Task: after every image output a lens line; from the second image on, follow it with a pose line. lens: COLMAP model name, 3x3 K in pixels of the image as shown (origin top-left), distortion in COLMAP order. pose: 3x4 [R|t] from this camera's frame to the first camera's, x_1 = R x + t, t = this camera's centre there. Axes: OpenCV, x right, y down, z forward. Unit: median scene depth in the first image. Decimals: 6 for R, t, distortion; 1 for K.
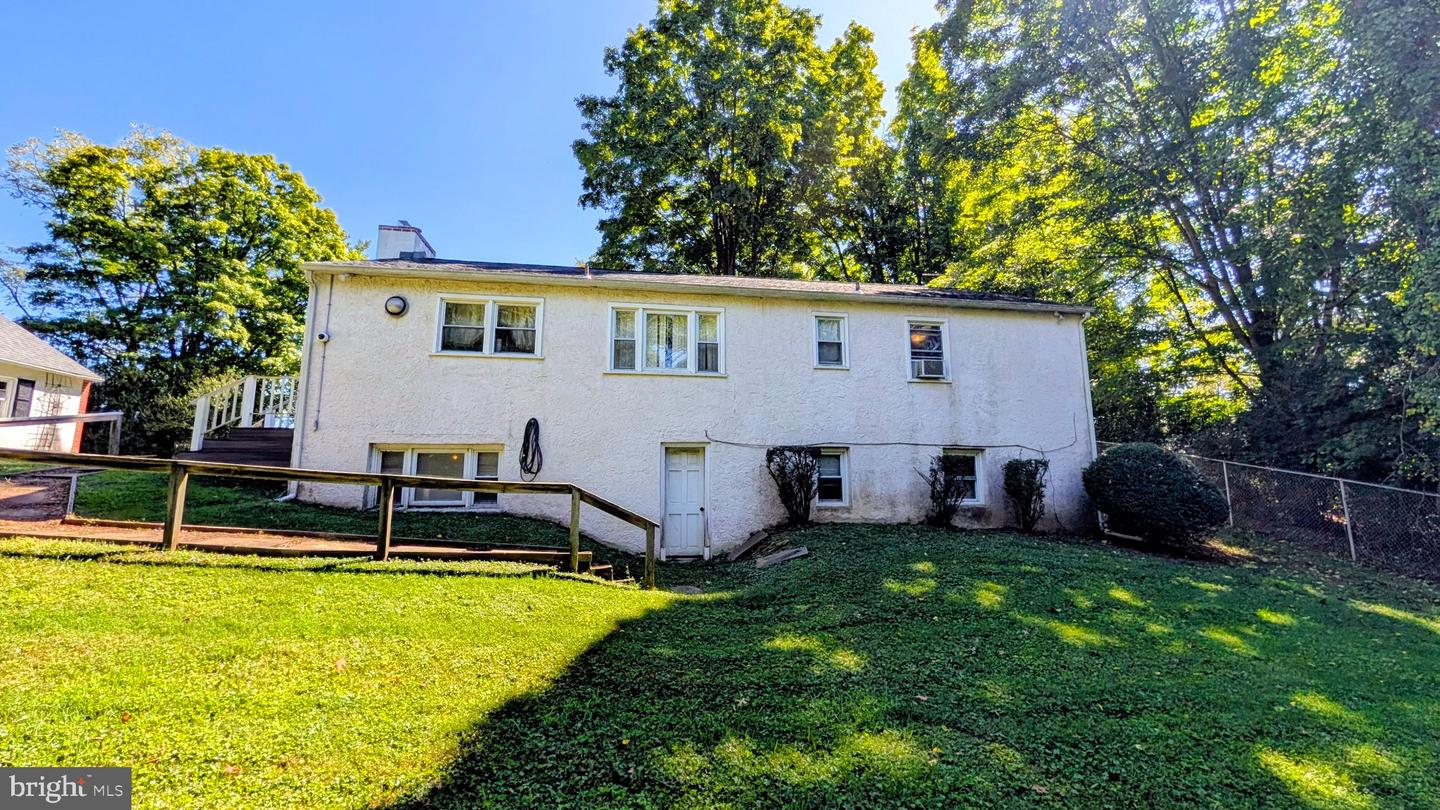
lens RADIAL K [[552.7, 0, 713.1], [0, 552.7, 400.5], [0, 0, 1]] dist [-0.001260, 0.000128]
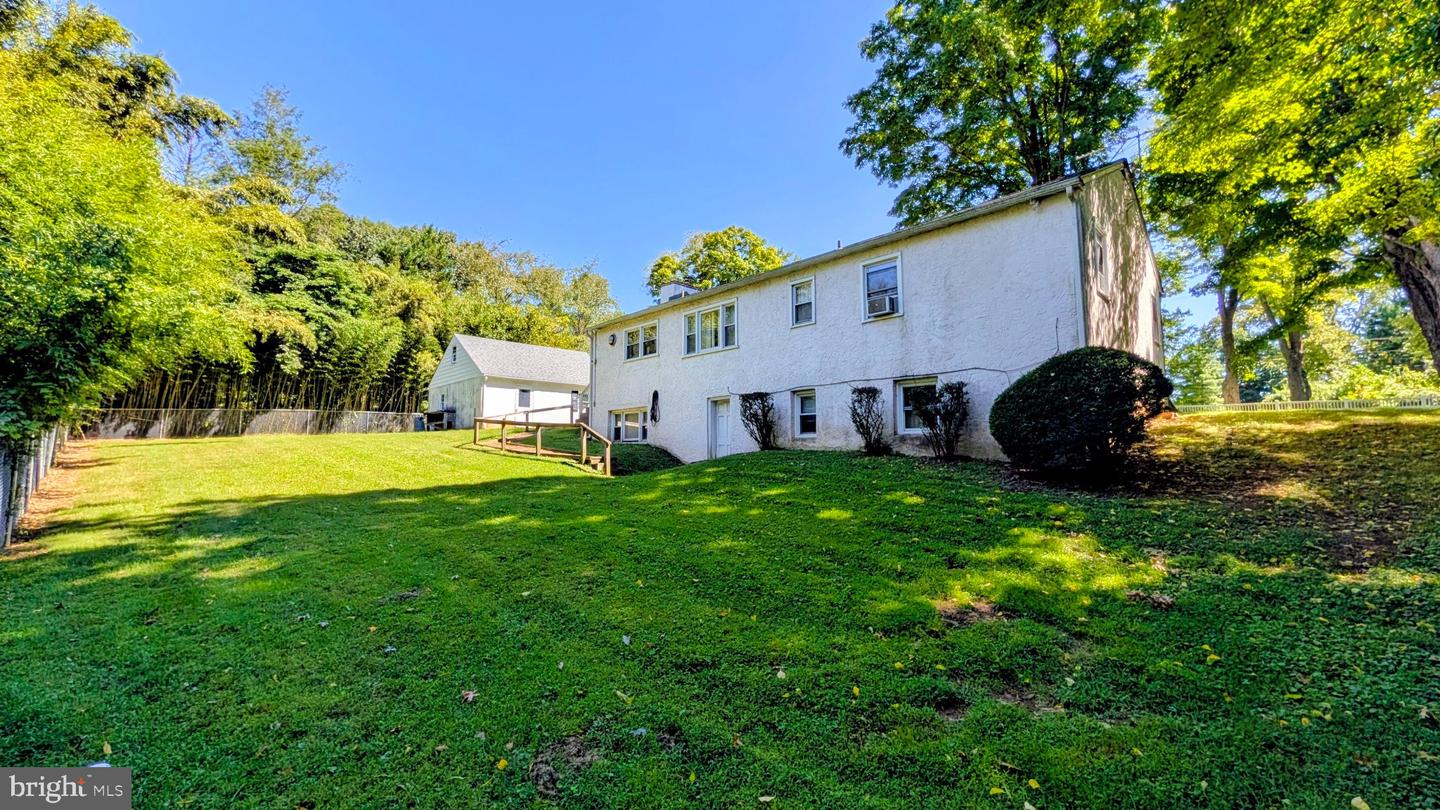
lens RADIAL K [[552.7, 0, 713.1], [0, 552.7, 400.5], [0, 0, 1]] dist [-0.001260, 0.000128]
pose [[0.584381, -0.080307, -0.807496, 1.095859], [0.127081, 0.991870, -0.006675, 0.090899], [0.801467, -0.098717, 0.589836, 0.109035]]
